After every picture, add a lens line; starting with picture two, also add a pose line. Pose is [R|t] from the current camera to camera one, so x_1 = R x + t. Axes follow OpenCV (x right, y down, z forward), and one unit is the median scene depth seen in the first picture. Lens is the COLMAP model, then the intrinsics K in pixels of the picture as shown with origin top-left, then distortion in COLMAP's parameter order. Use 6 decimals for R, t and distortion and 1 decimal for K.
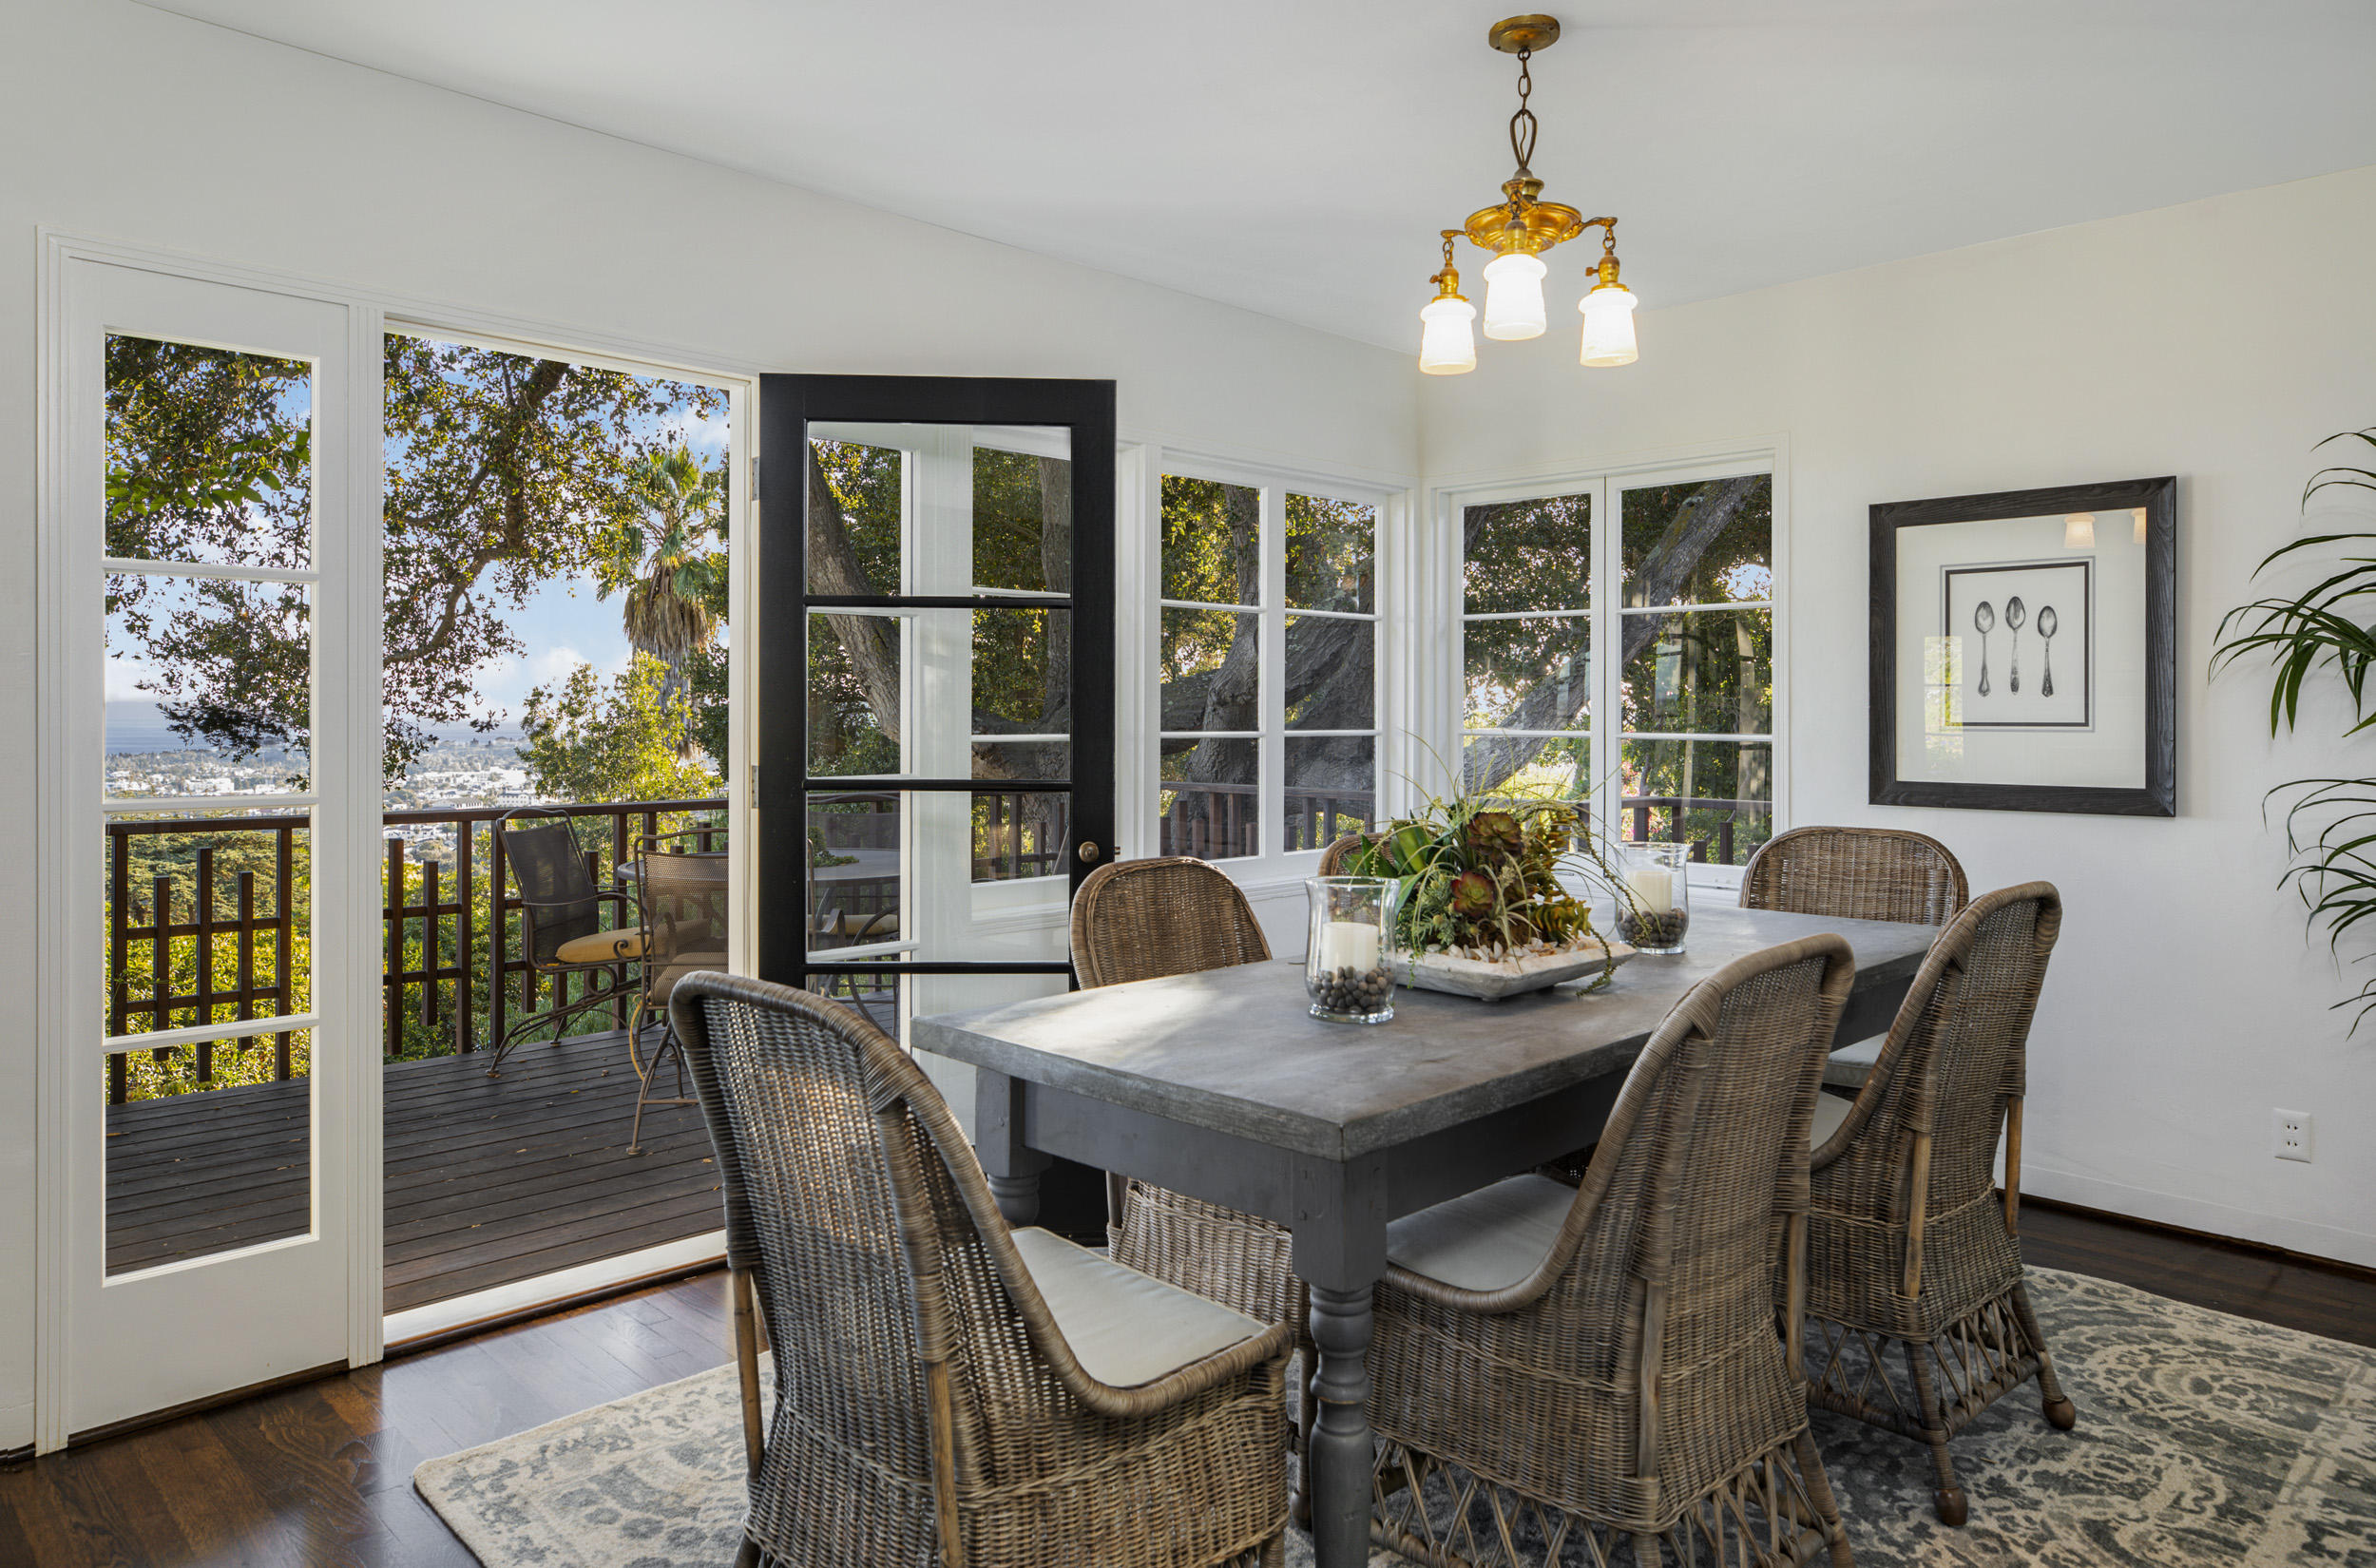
lens RADIAL K [[1566.1, 0, 1213.1], [0, 1566.1, 746.3], [0, 0, 1]] dist [-0.009024, -0.000697]
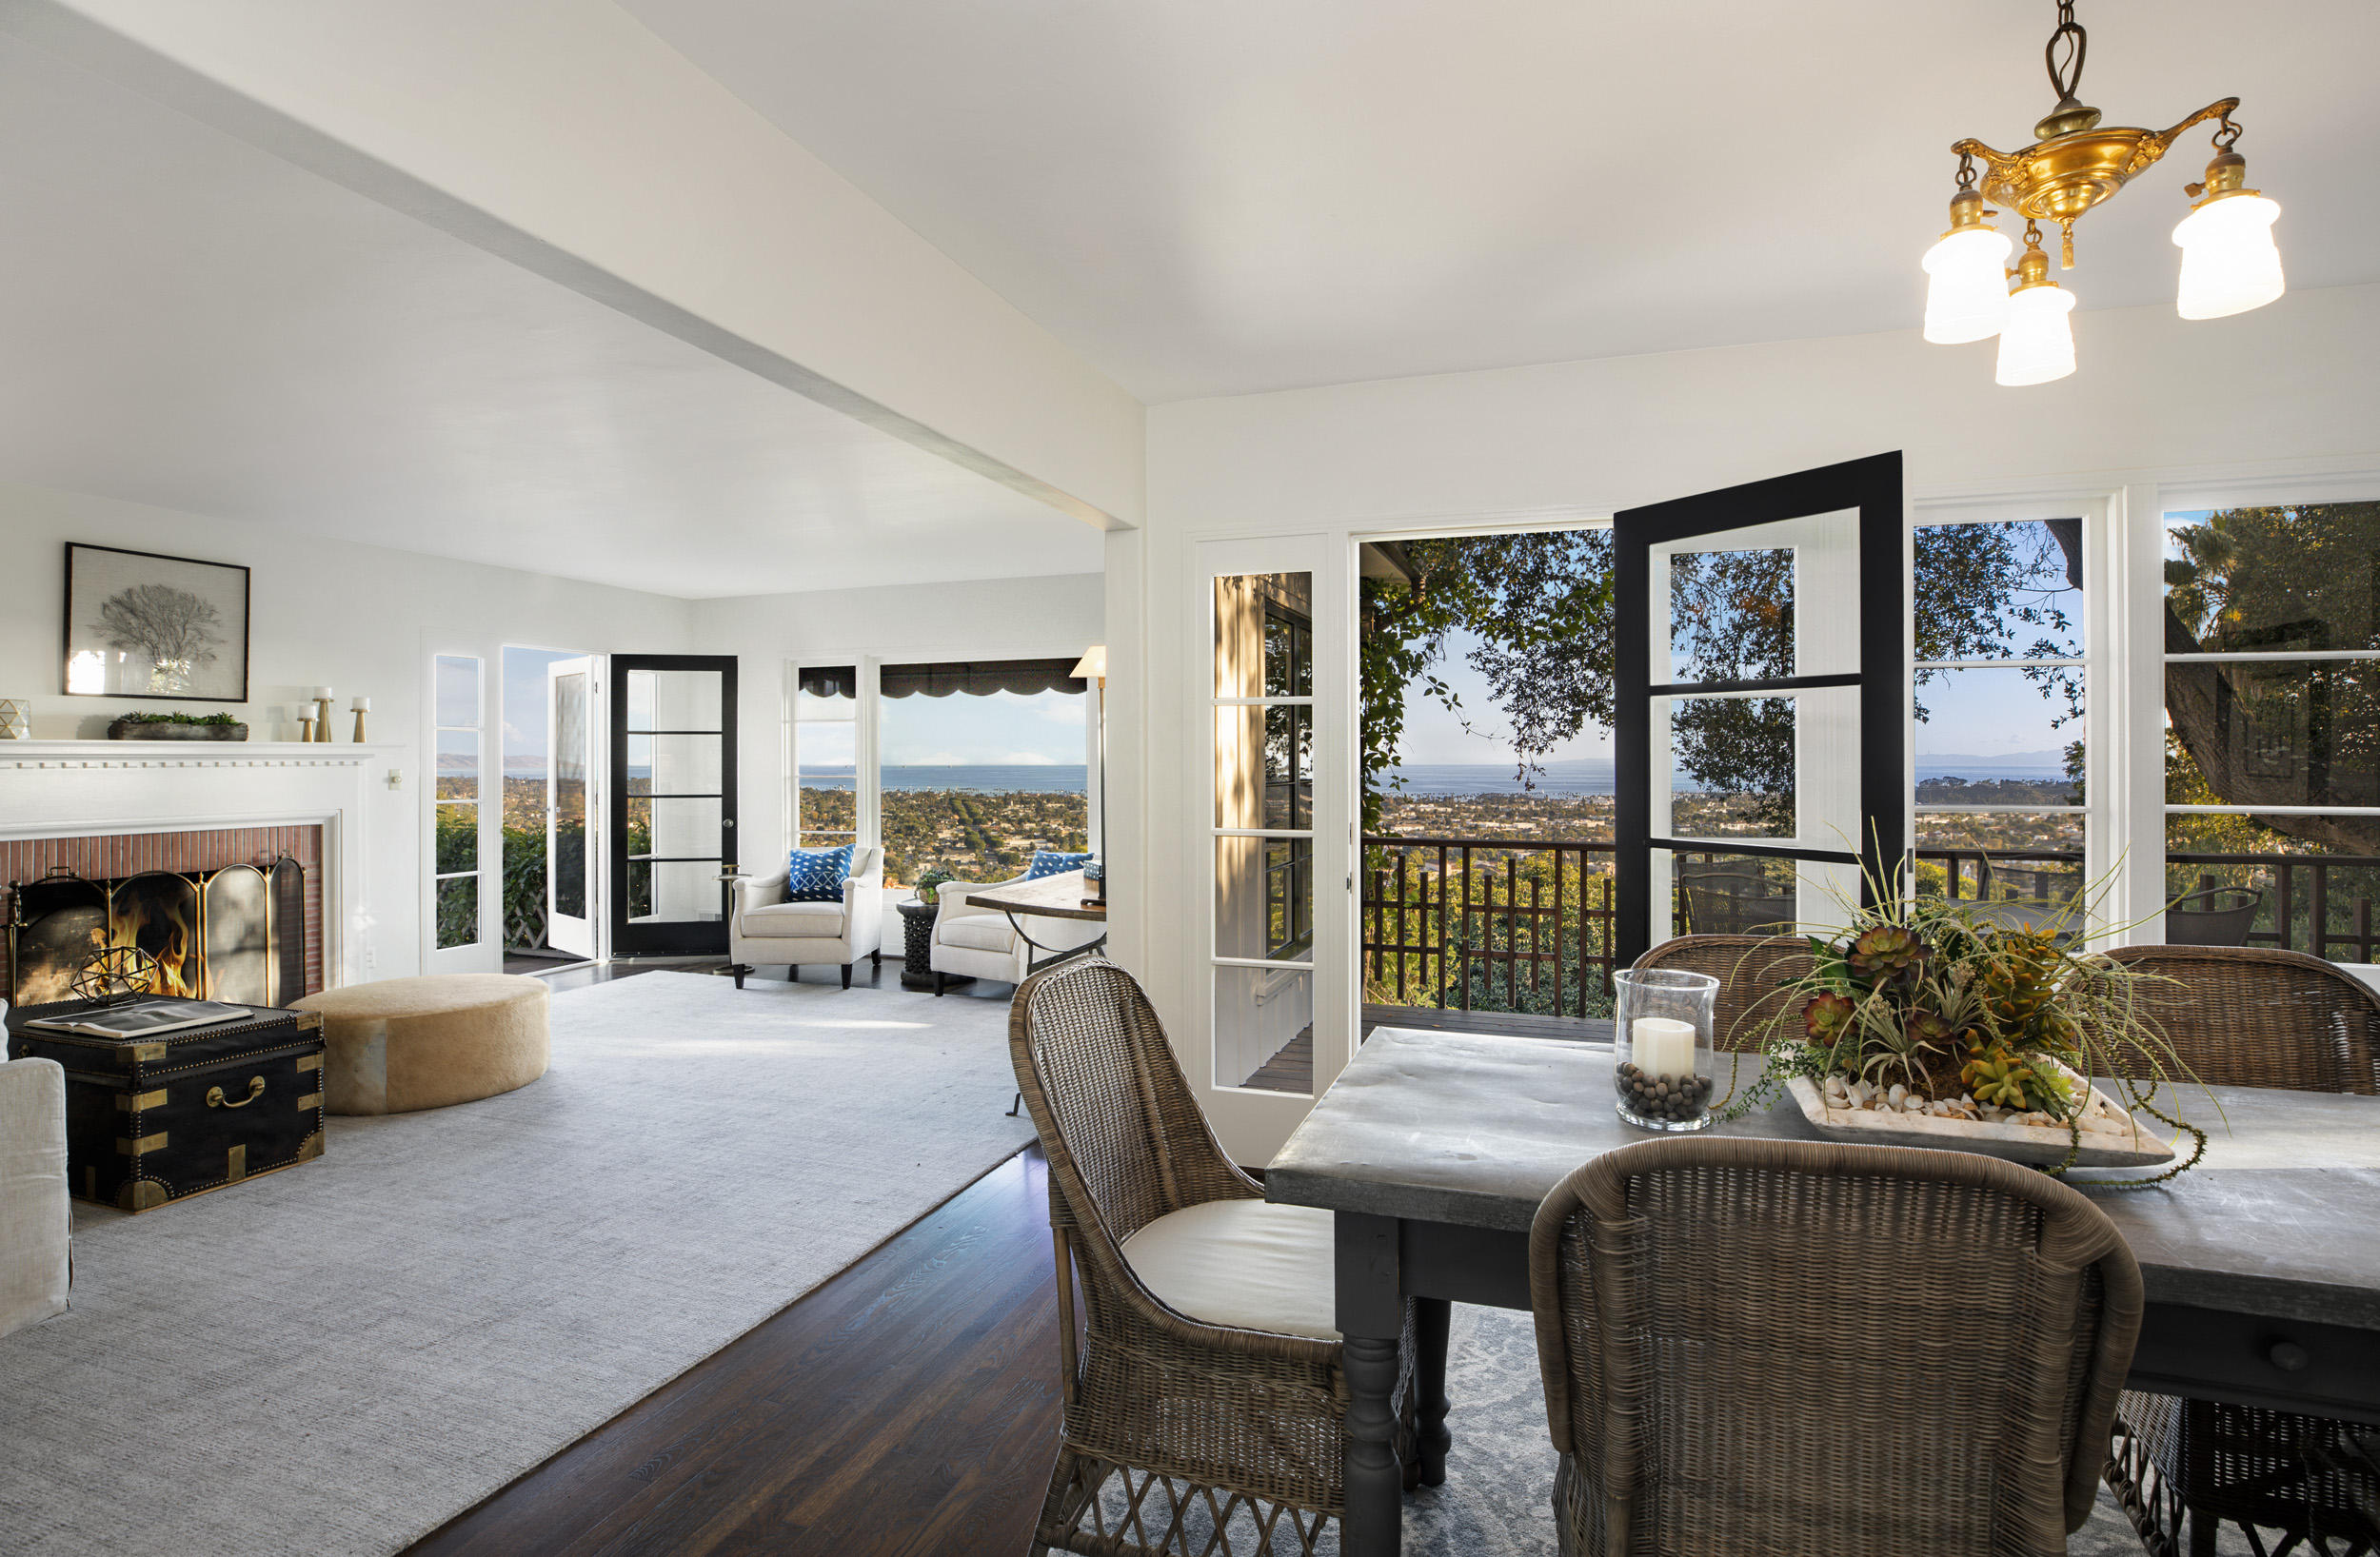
lens RADIAL K [[1196.6, 0, 1211.9], [0, 1196.6, 750.0], [0, 0, 1]] dist [-0.032648, 0.012333]
pose [[0.448037, -0.010646, -0.893952, 0.134170], [-0.015519, 0.999686, -0.019683, -0.008151], [0.893880, 0.022692, 0.447731, 0.095671]]
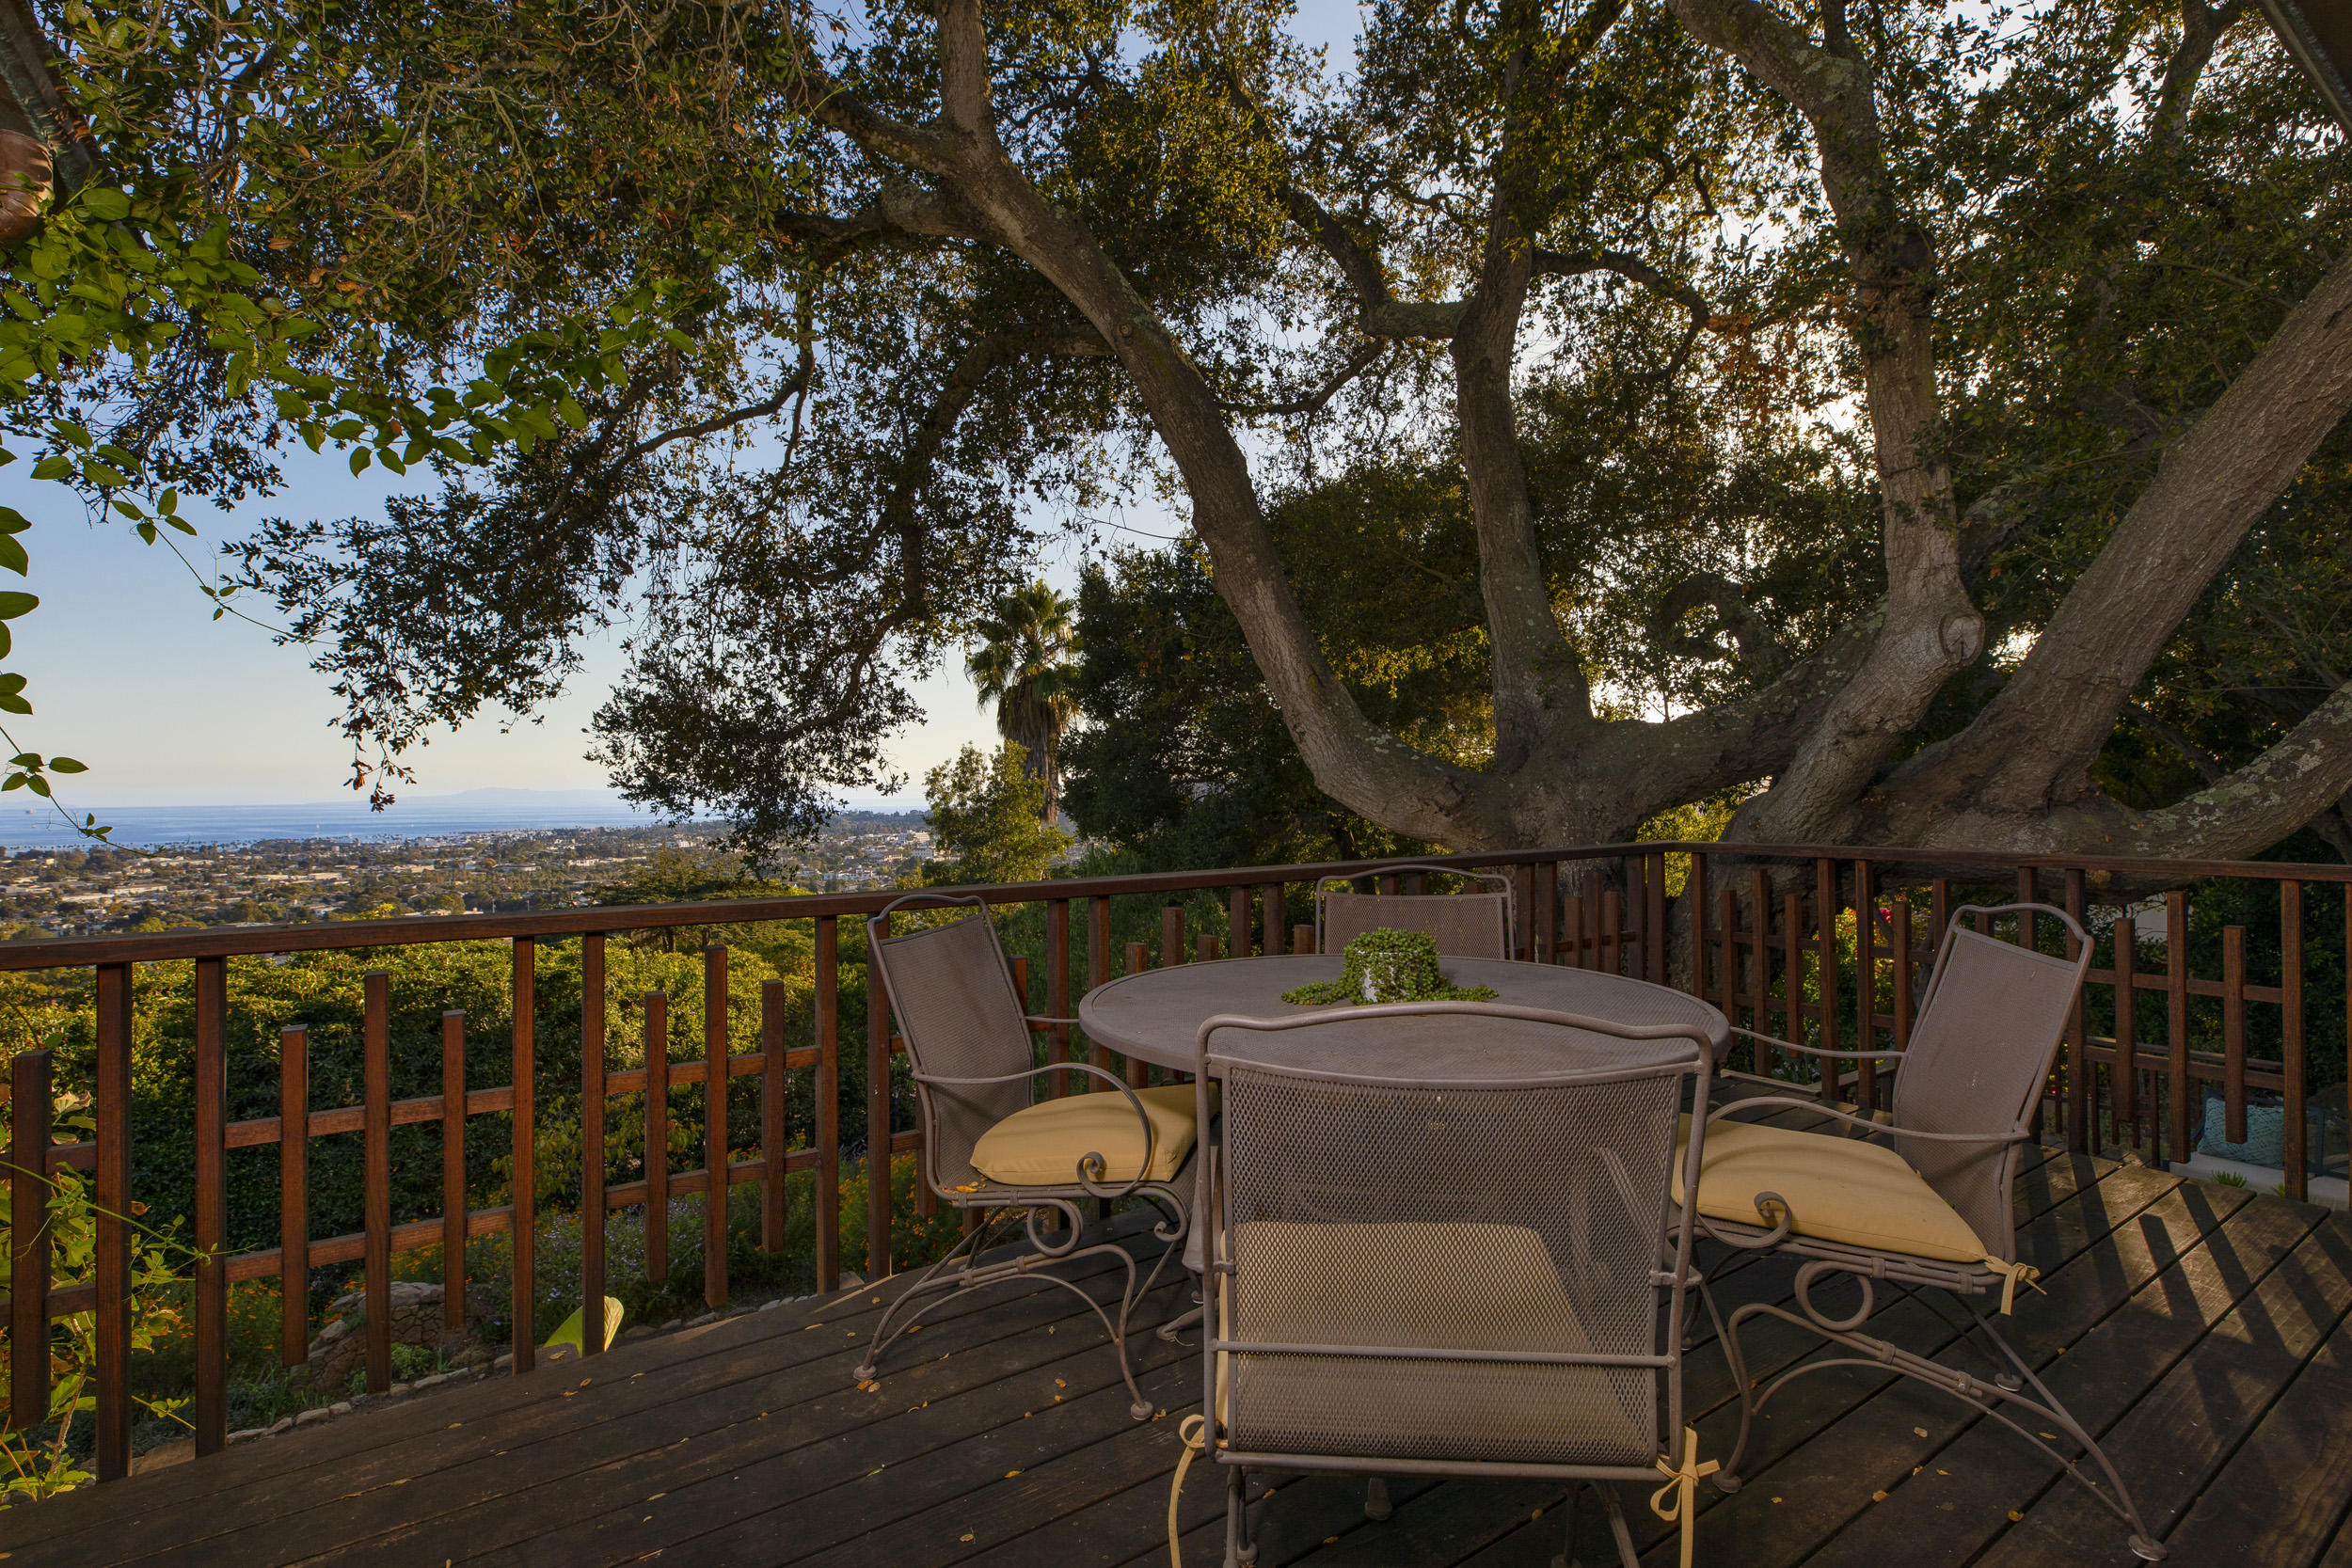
lens RADIAL K [[1105.5, 0, 1180.7], [0, 1105.5, 789.8], [0, 0, 1]] dist [0.002342, 0.000861]
pose [[0.981749, -0.014594, -0.189622, -0.136314], [0.010787, 0.999719, -0.021093, 0.004228], [0.189877, 0.018662, 0.981631, 0.315694]]
